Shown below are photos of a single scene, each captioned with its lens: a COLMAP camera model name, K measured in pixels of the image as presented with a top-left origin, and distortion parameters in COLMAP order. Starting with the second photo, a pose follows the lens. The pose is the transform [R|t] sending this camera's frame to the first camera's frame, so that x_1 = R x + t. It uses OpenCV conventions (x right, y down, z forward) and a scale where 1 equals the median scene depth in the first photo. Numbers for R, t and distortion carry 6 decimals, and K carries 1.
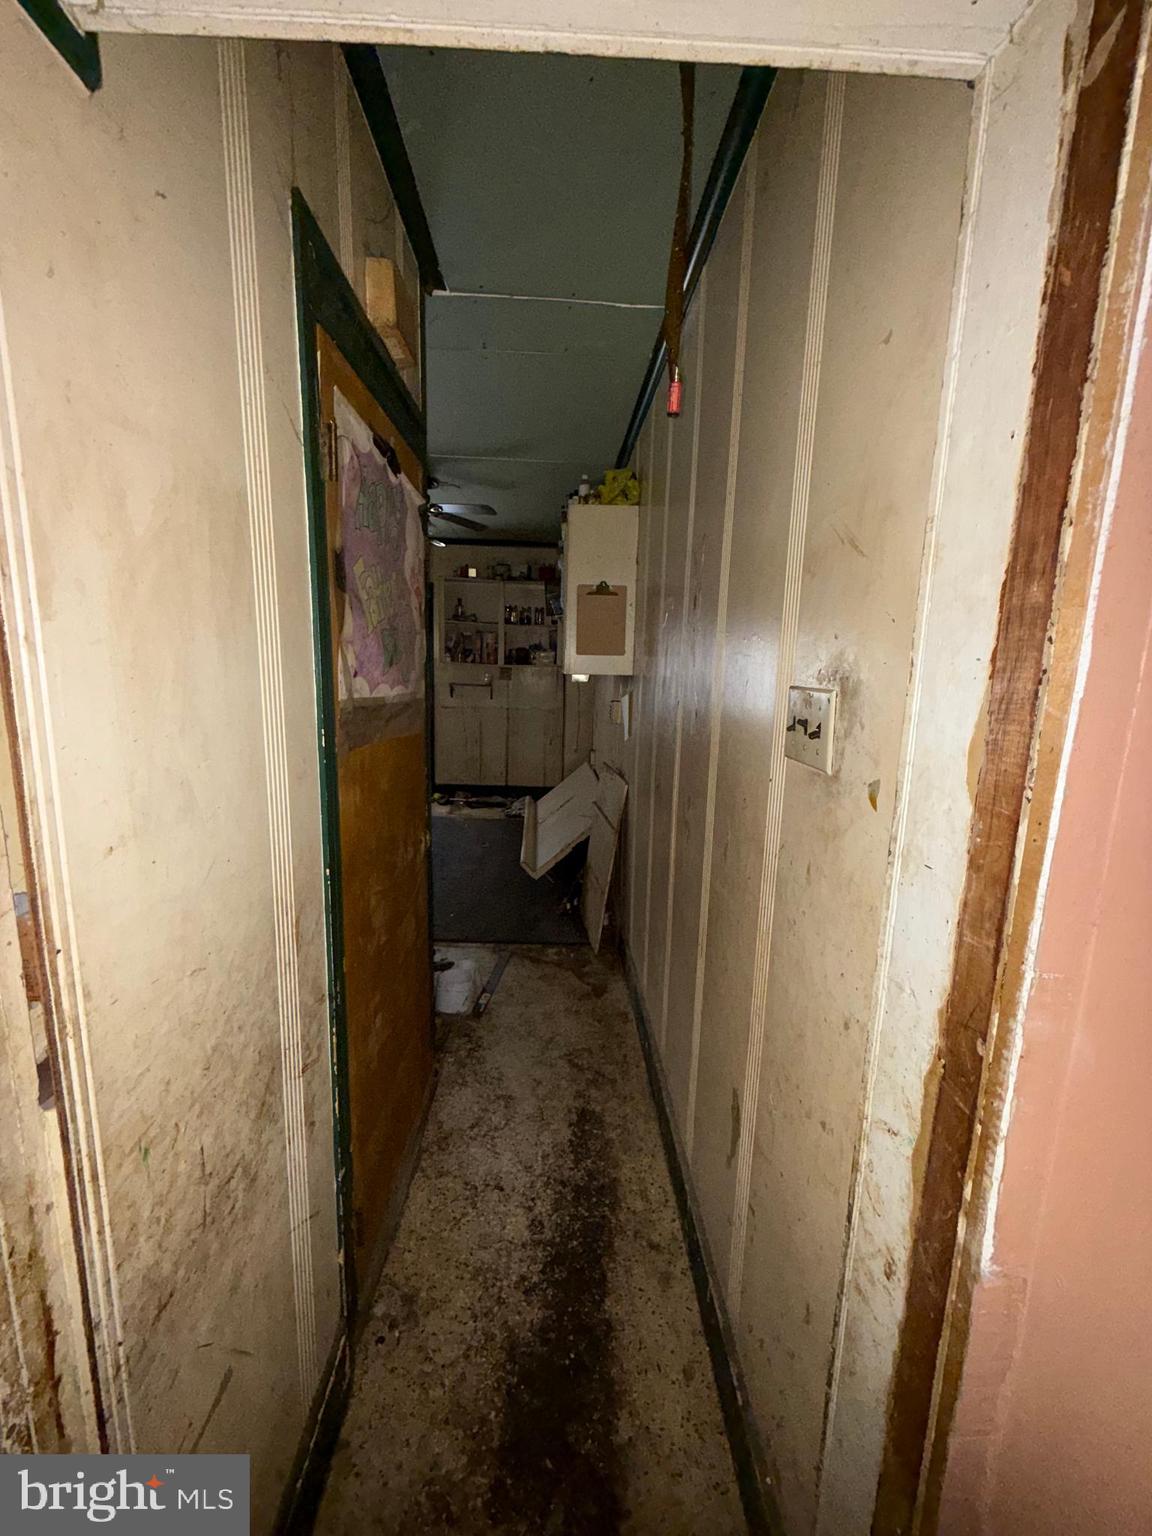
lens RADIAL K [[613.0, 0, 572.6], [0, 613.0, 764.4], [0, 0, 1]] dist [0.000040, 0.000419]
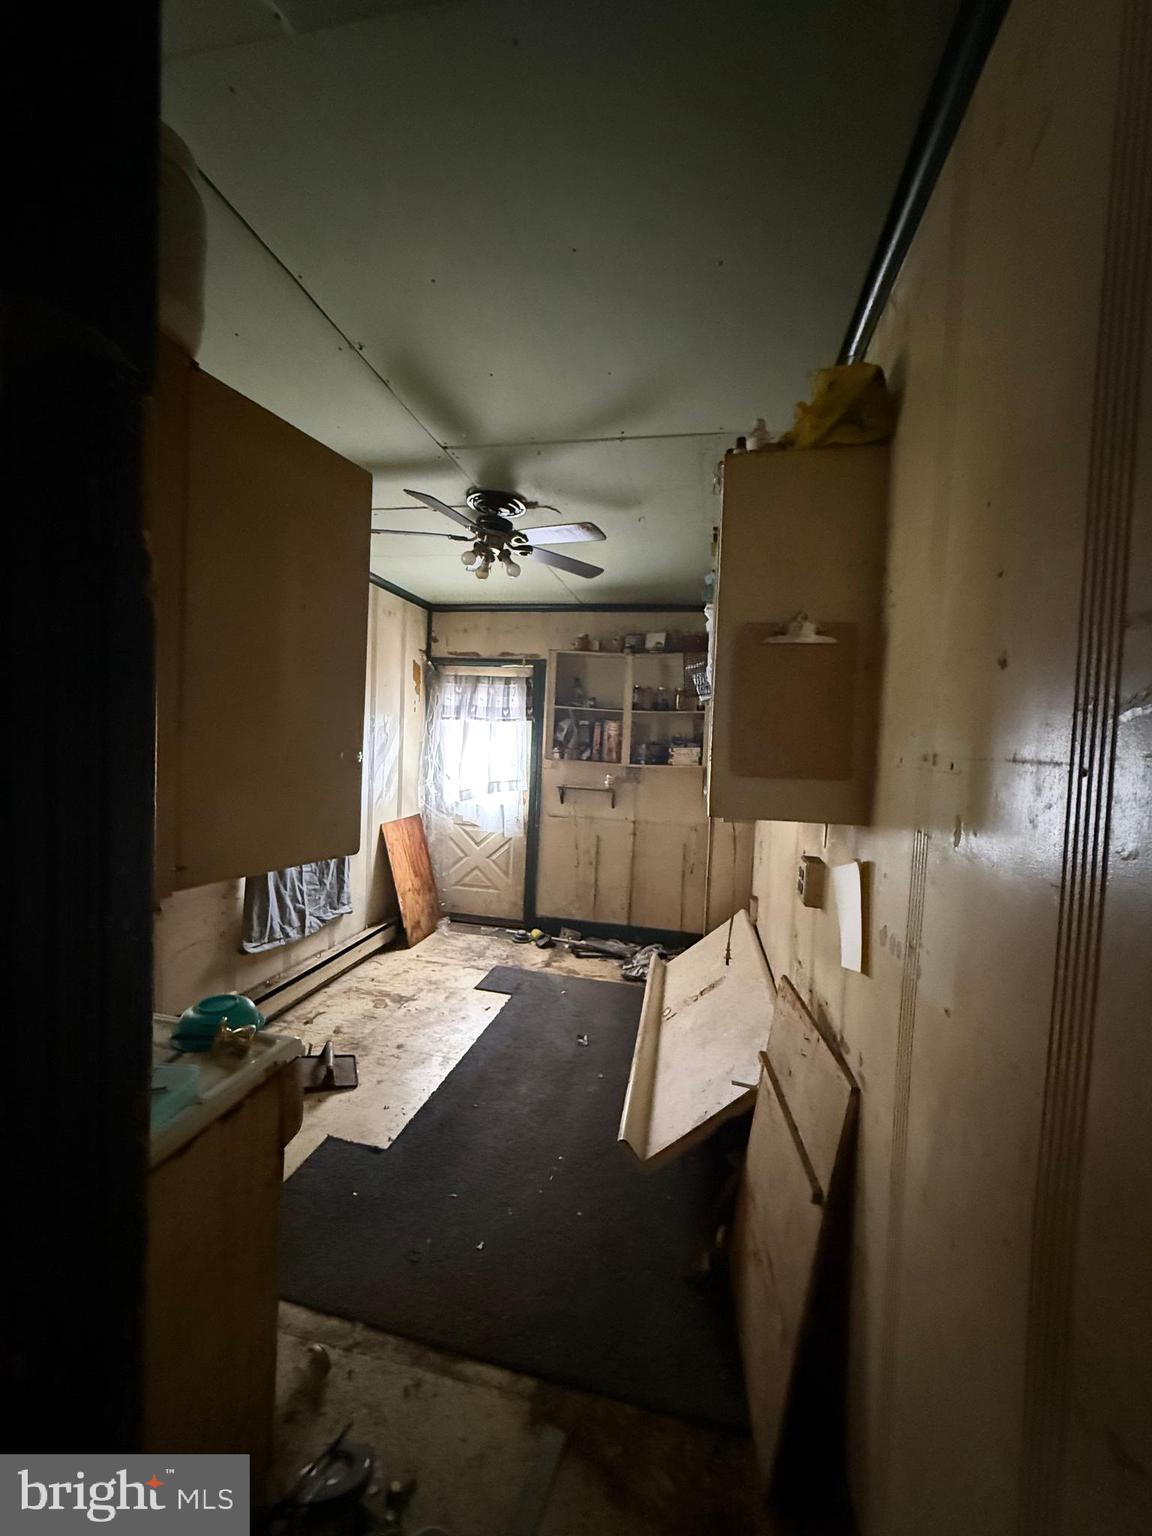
lens RADIAL K [[613.0, 0, 572.6], [0, 613.0, 764.4], [0, 0, 1]] dist [0.000040, 0.000419]
pose [[0.970167, 0.021945, -0.241444, -0.000298], [-0.055209, 0.989726, -0.131885, -0.061101], [0.236069, 0.141281, 0.961411, 0.274664]]
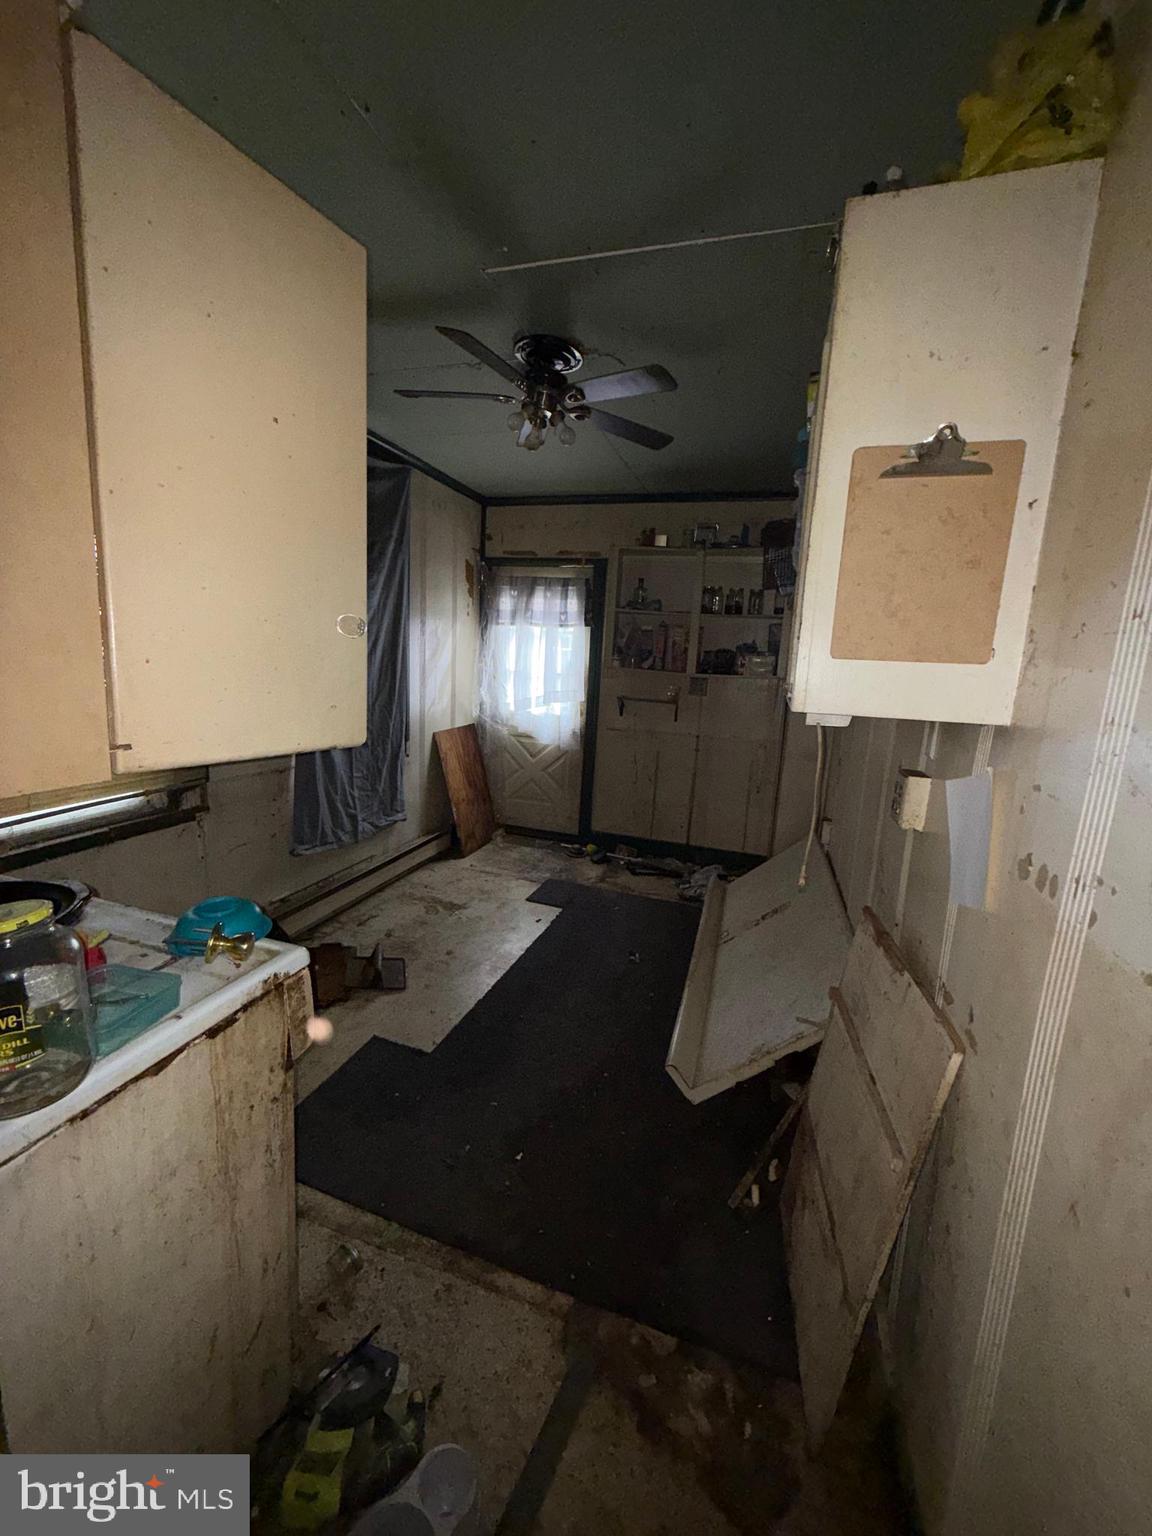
lens RADIAL K [[613.0, 0, 572.6], [0, 613.0, 764.4], [0, 0, 1]] dist [0.000040, 0.000419]
pose [[0.939469, 0.080414, -0.333063, -0.005400], [-0.083315, 0.996508, 0.005589, -0.054793], [0.332350, 0.022499, 0.942888, 0.317150]]
